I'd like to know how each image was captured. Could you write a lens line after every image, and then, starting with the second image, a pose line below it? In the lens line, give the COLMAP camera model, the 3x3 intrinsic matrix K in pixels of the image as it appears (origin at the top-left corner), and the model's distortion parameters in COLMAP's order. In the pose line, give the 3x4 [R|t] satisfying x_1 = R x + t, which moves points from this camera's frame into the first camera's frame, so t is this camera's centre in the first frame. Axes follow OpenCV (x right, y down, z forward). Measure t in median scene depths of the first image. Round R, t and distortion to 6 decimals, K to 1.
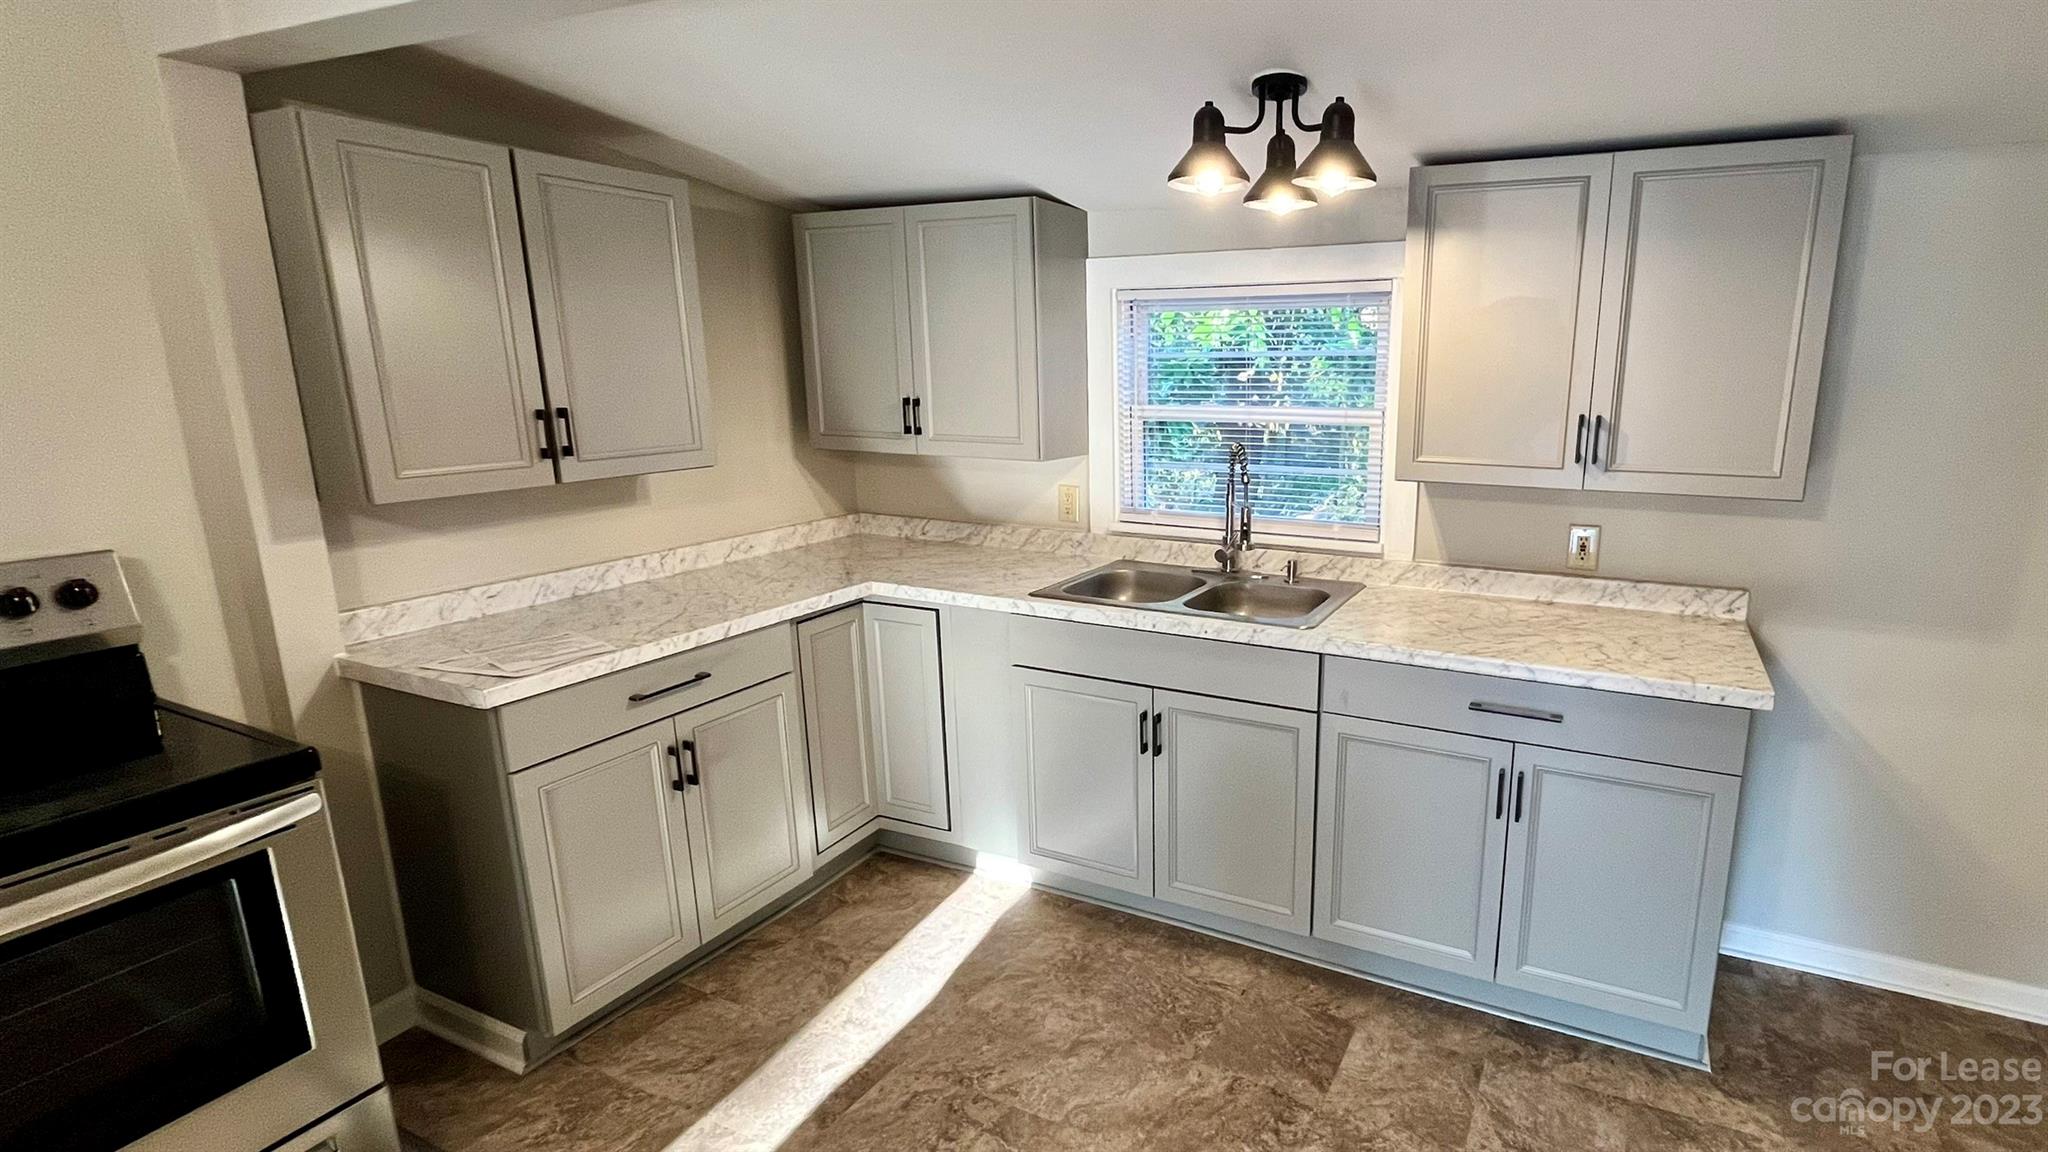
lens RADIAL K [[819.5, 0, 1217.0], [0, 819.5, 573.3], [0, 0, 1]] dist [-0.001978, -0.000014]
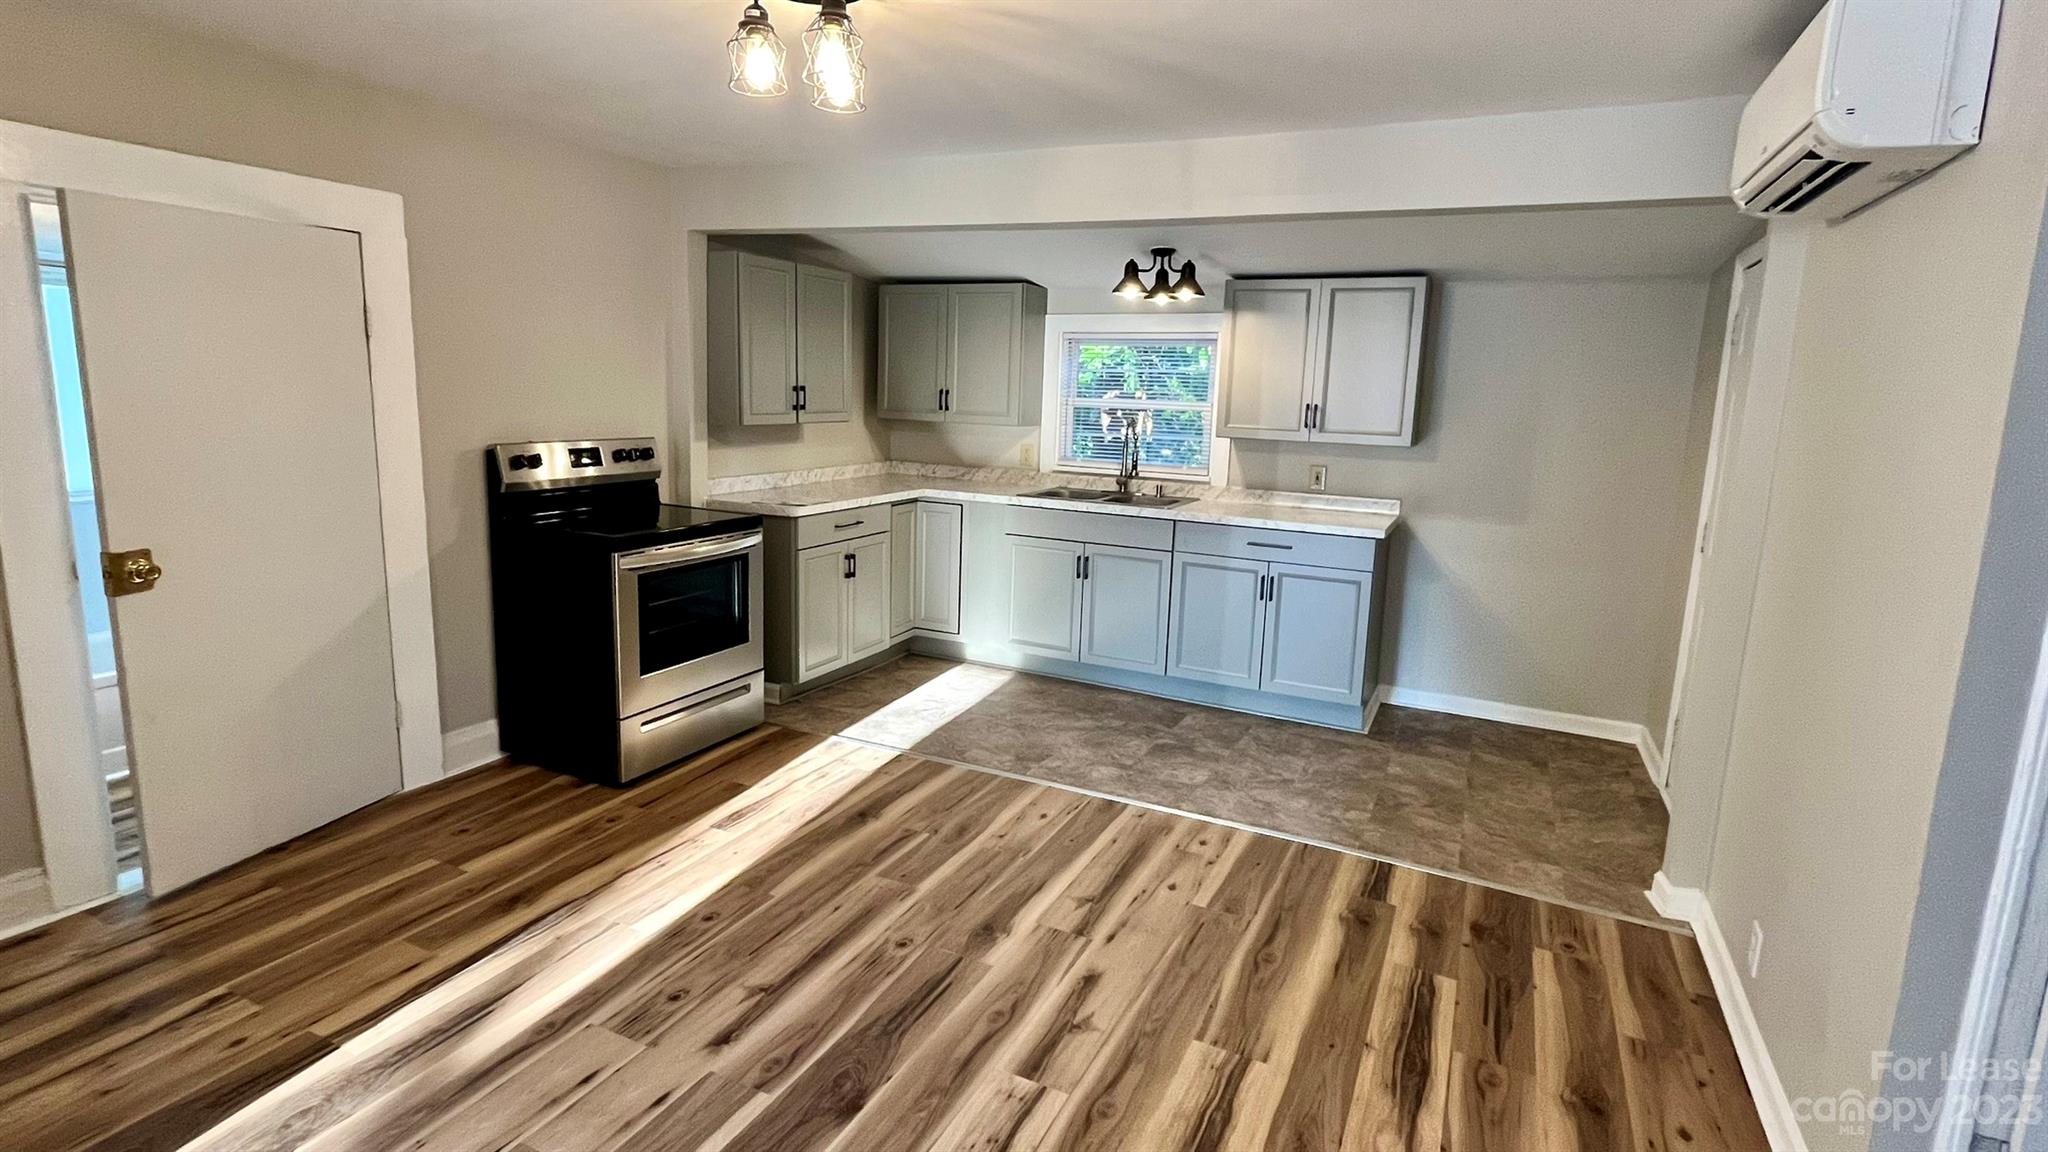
lens RADIAL K [[993.0, 0, 1024.0], [0, 993.0, 576.0], [0, 0, 1]] dist [0.000565, 0.000020]
pose [[0.999112, 0.033608, -0.025430, -0.162915], [-0.035190, 0.997291, -0.064593, 0.382085], [0.023190, 0.065431, 0.997588, -1.323470]]
